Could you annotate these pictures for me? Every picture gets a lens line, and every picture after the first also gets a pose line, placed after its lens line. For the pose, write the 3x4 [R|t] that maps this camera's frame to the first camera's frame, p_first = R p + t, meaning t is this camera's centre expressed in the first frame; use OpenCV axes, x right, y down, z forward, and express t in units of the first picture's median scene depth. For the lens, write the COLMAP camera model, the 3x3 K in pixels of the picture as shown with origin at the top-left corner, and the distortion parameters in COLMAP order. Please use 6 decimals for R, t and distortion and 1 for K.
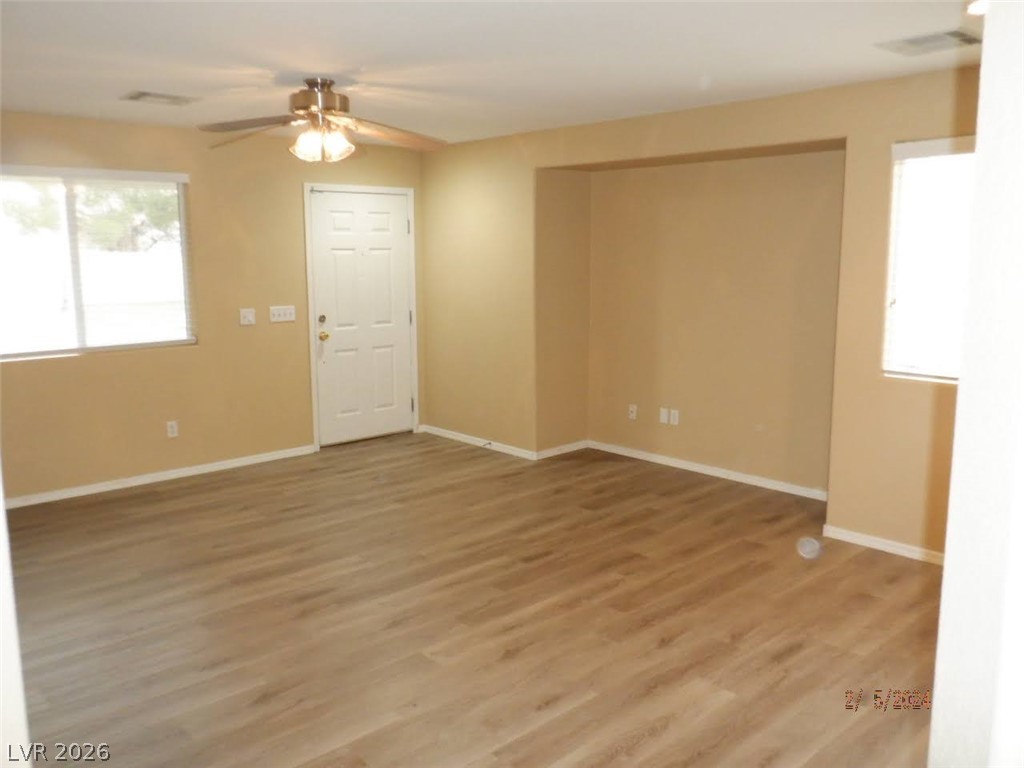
lens RADIAL K [[846.3, 0, 505.5], [0, 846.3, 378.2], [0, 0, 1]] dist [-0.000076, 0.000181]
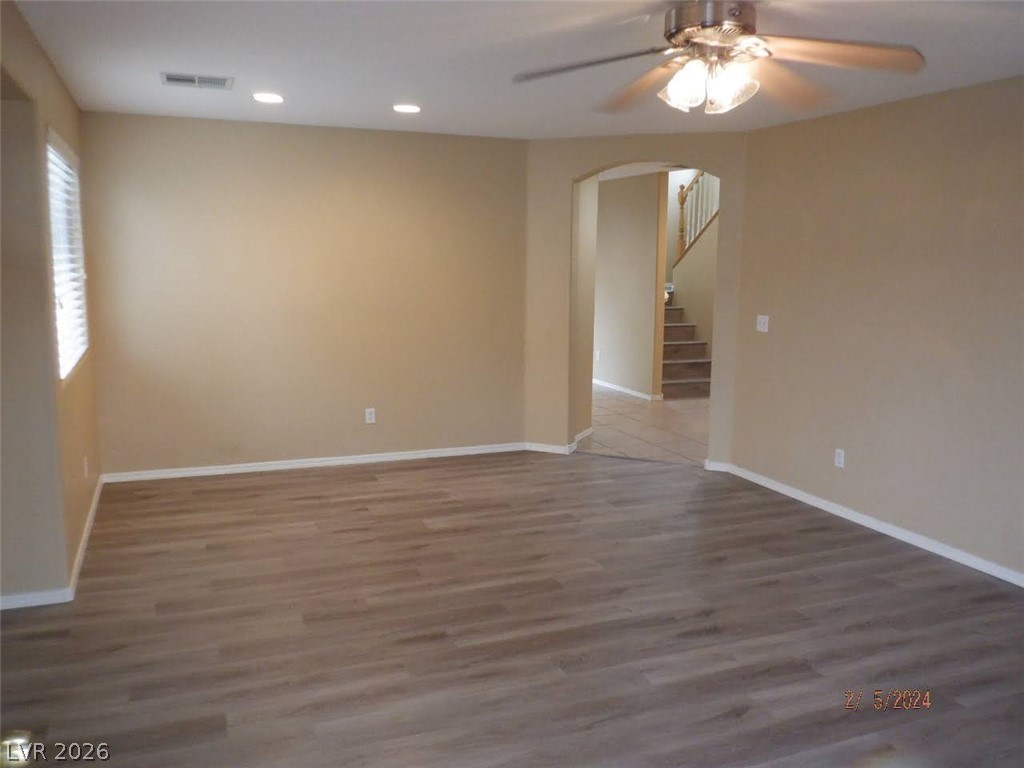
lens RADIAL K [[846.3, 0, 505.5], [0, 846.3, 378.2], [0, 0, 1]] dist [-0.000076, 0.000181]
pose [[-0.938063, -0.056341, 0.341852, -0.326291], [0.048026, 0.956018, 0.289350, -0.273390], [-0.343119, 0.287846, -0.894099, 1.813135]]
